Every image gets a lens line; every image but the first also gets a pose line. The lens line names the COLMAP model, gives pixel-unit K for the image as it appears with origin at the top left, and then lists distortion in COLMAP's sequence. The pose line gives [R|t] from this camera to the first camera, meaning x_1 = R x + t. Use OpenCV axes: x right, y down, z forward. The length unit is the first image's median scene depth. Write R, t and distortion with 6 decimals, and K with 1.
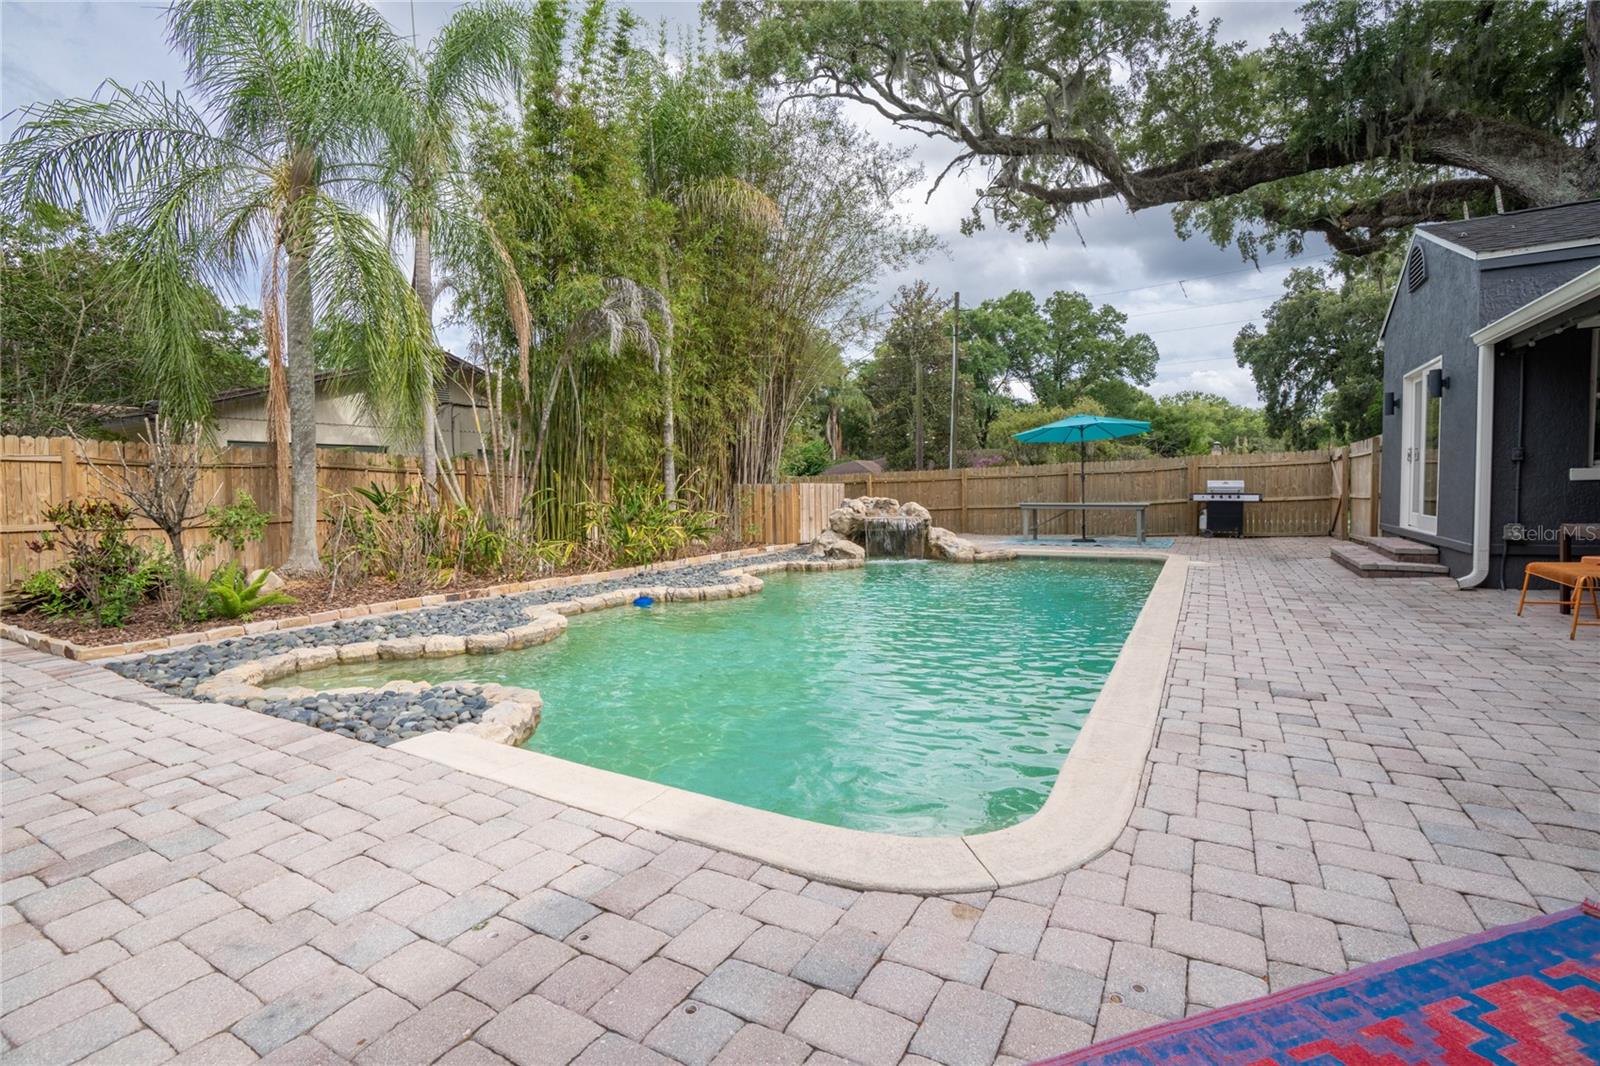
lens RADIAL K [[736.5, 0, 789.1], [0, 736.5, 523.5], [0, 0, 1]] dist [-0.037416, 0.000483]
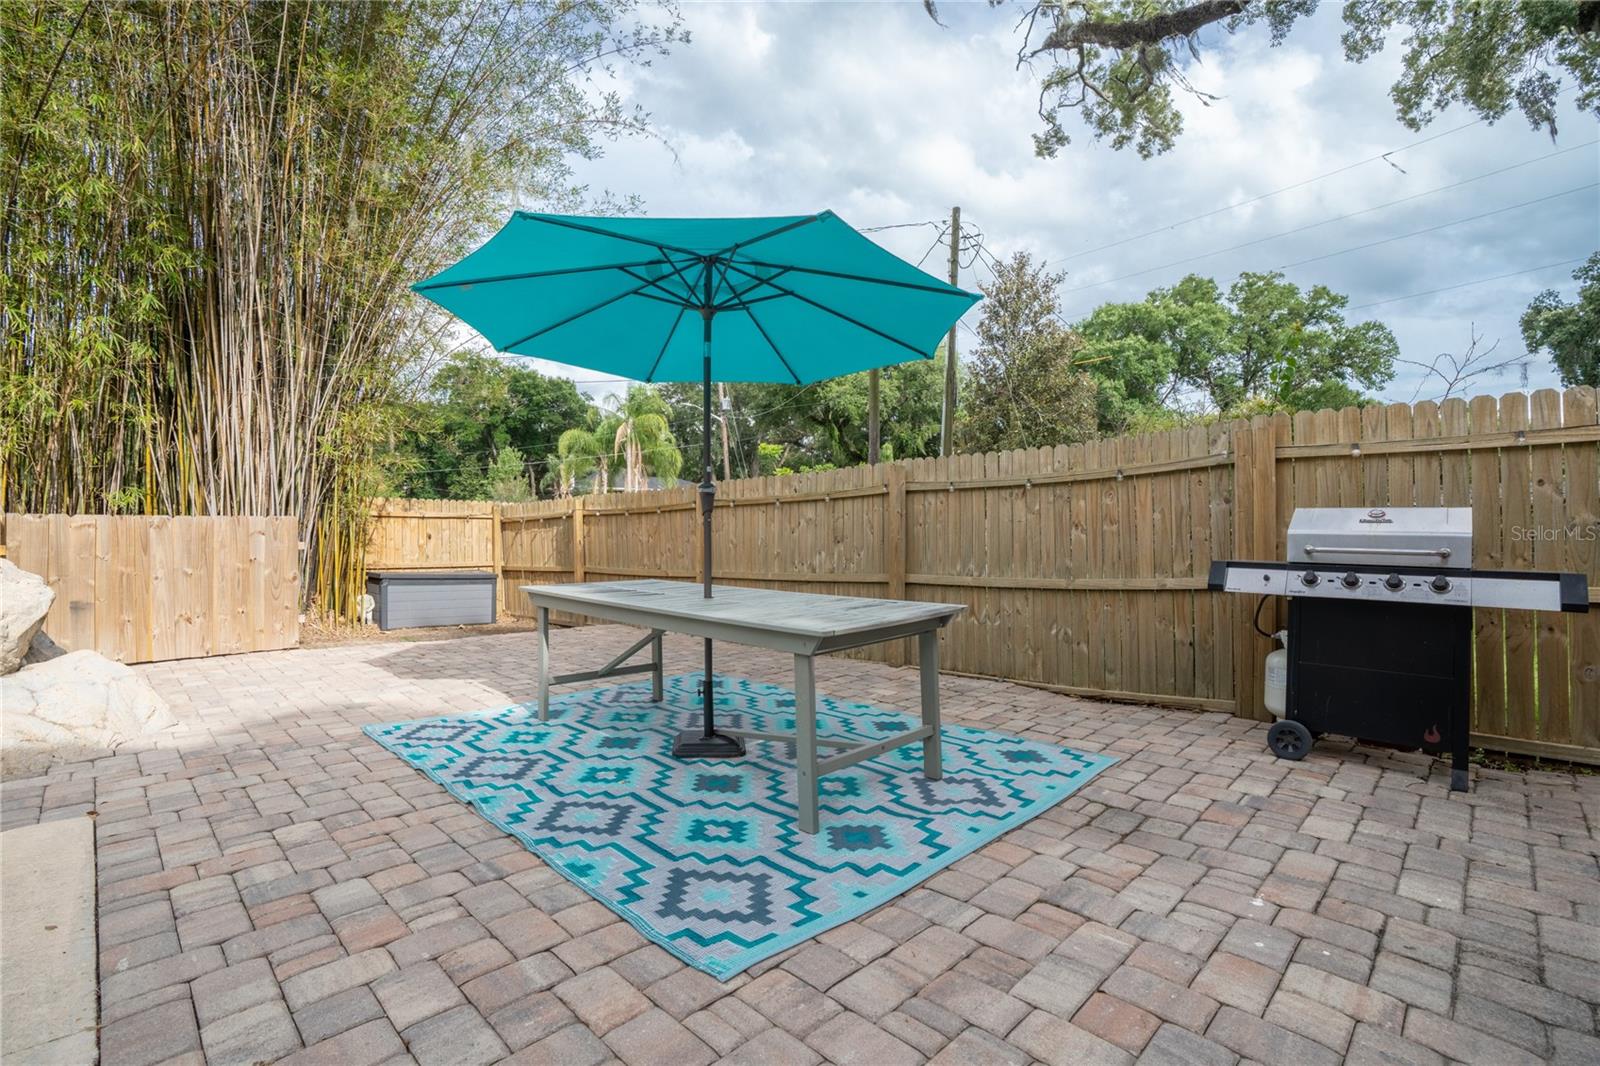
lens RADIAL K [[721.4, 0, 815.4], [0, 721.4, 524.0], [0, 0, 1]] dist [0.002242, 0.001593]
pose [[0.973883, 0.016597, -0.226443, 0.186775], [-0.025176, 0.999068, -0.035051, -0.016497], [0.225651, 0.039837, 0.973393, 0.287320]]
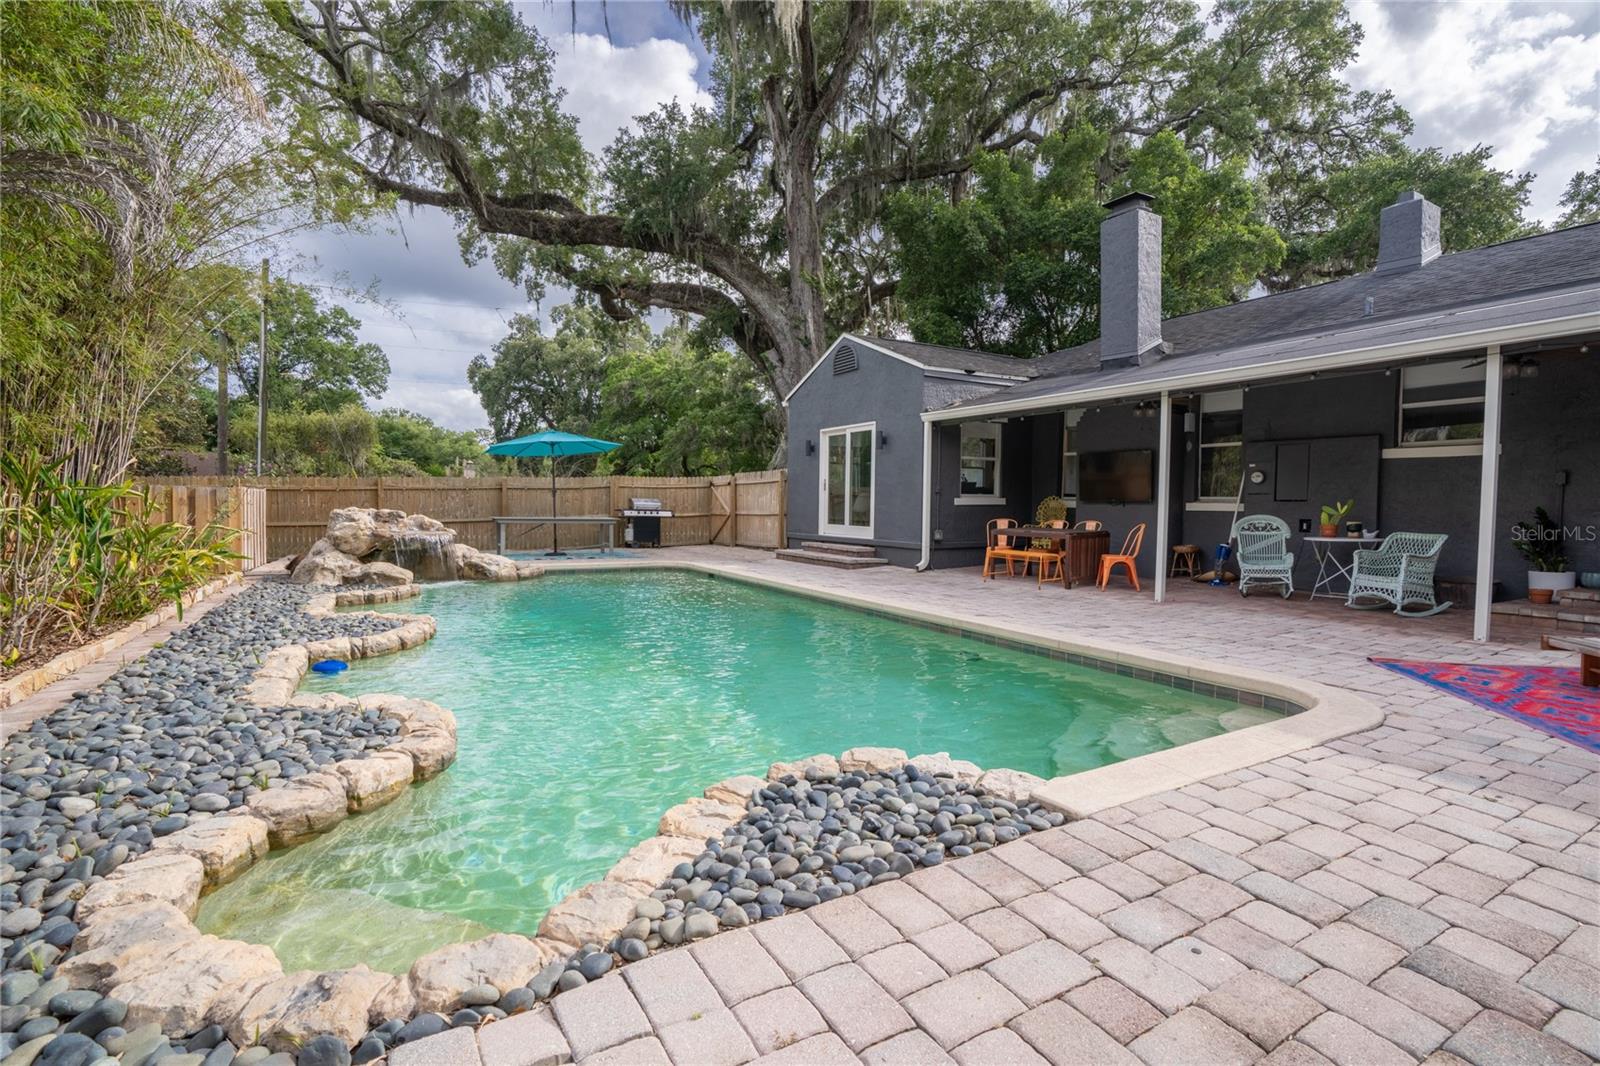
lens RADIAL K [[736.5, 0, 794.1], [0, 736.5, 526.3], [0, 0, 1]] dist [-0.037416, 0.000483]
pose [[0.509907, -0.003418, 0.860223, -0.117334], [0.020057, 0.999767, -0.007917, -0.000253], [-0.859995, 0.021290, 0.509857, 0.073066]]
